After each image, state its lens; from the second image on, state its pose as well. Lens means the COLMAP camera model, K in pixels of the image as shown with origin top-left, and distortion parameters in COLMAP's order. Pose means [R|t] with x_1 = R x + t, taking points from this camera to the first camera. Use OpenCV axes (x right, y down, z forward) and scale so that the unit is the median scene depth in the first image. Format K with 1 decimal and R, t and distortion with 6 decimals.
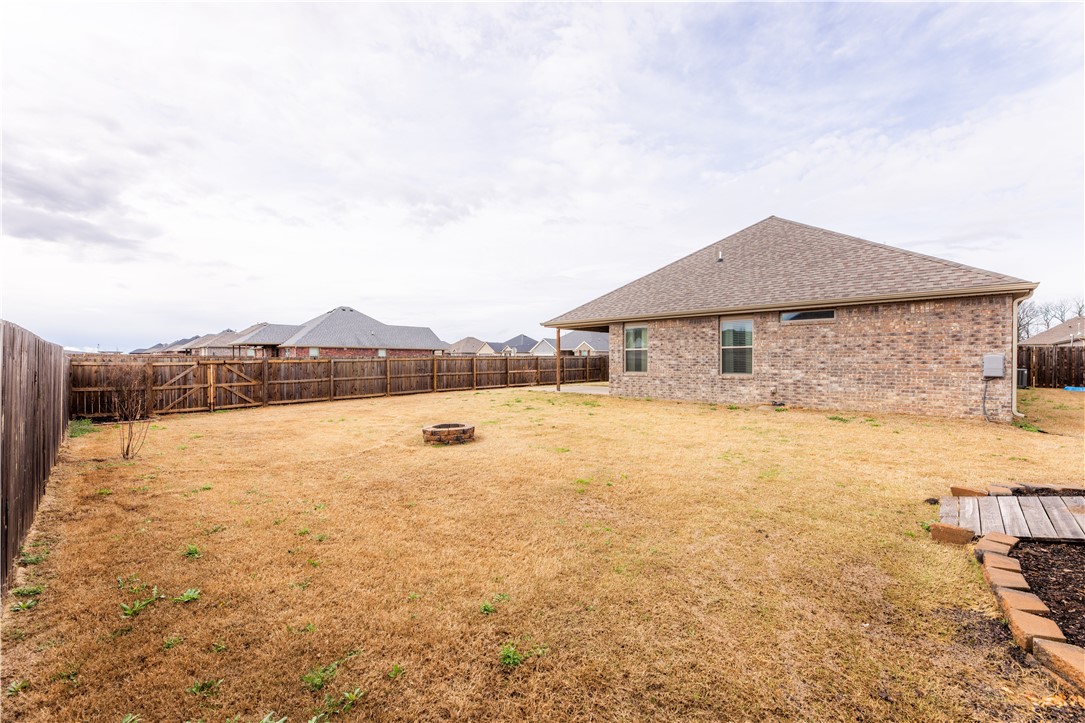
lens RADIAL K [[444.8, 0, 552.2], [0, 444.8, 356.8], [0, 0, 1]] dist [0.003423, 0.000459]
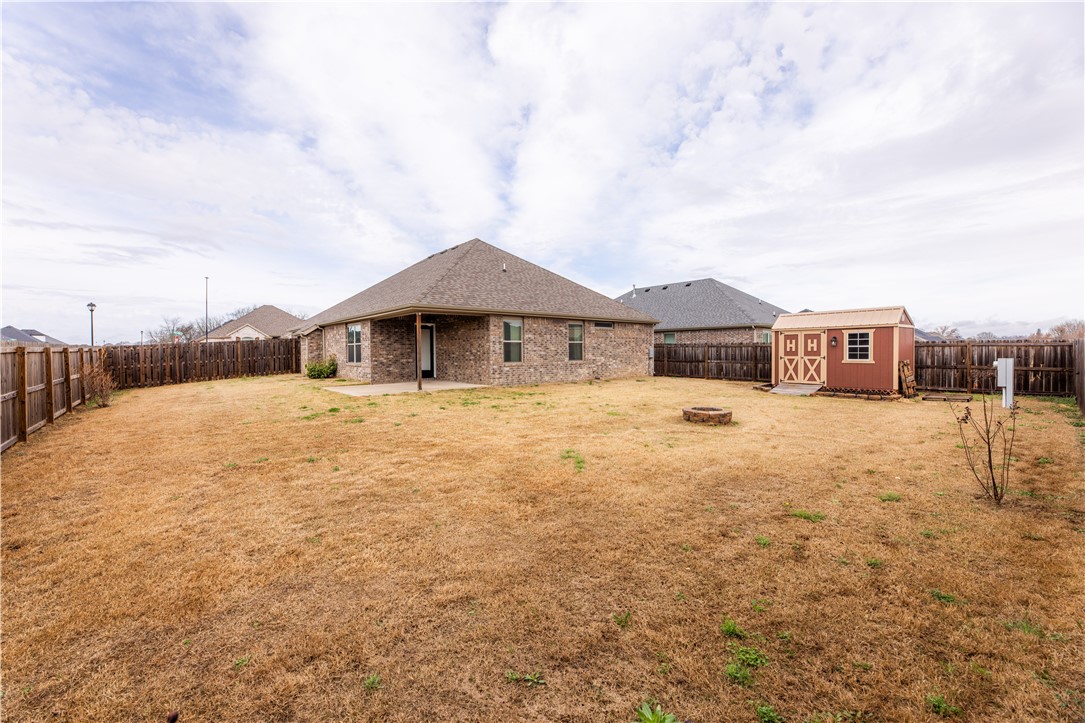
lens RADIAL K [[444.8, 0, 548.8], [0, 444.8, 362.3], [0, 0, 1]] dist [0.003423, 0.000459]
pose [[0.092507, -0.023122, 0.995444, -0.868081], [-0.000248, 0.999730, 0.023244, 0.008919], [-0.995712, -0.002397, 0.092476, 0.791853]]
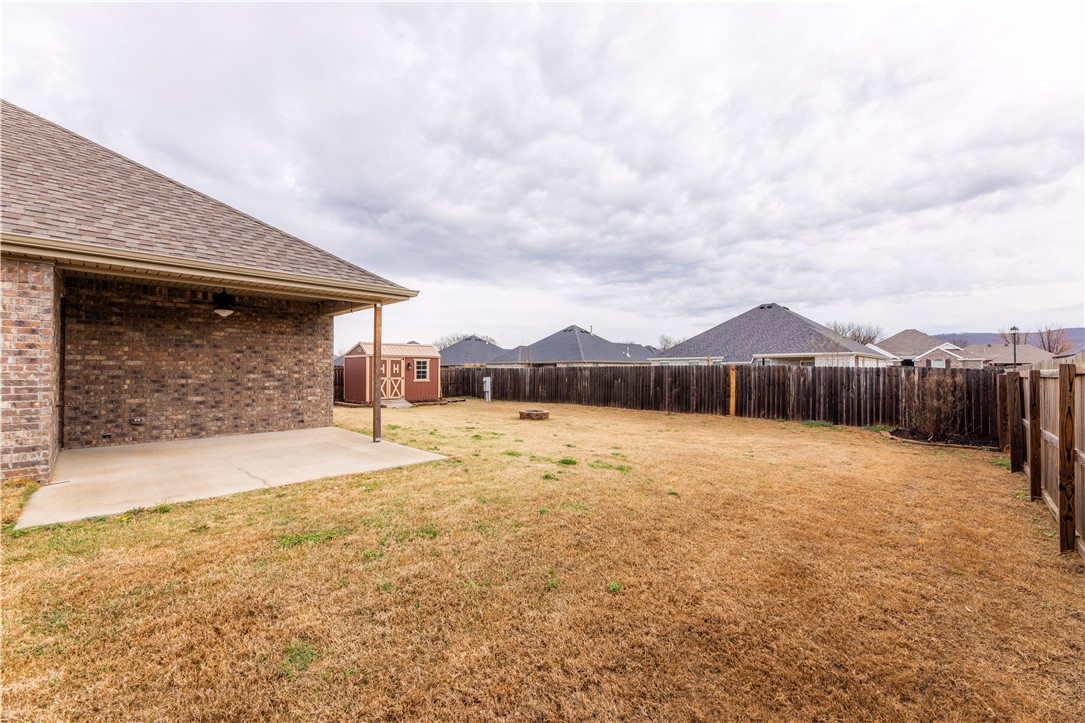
lens RADIAL K [[444.8, 0, 533.9], [0, 444.8, 366.9], [0, 0, 1]] dist [0.003423, 0.000459]
pose [[-0.999956, 0.001453, 0.009276, -0.168109], [0.001295, 0.999856, -0.016914, 0.010708], [-0.009299, -0.016902, -0.999814, 1.662855]]
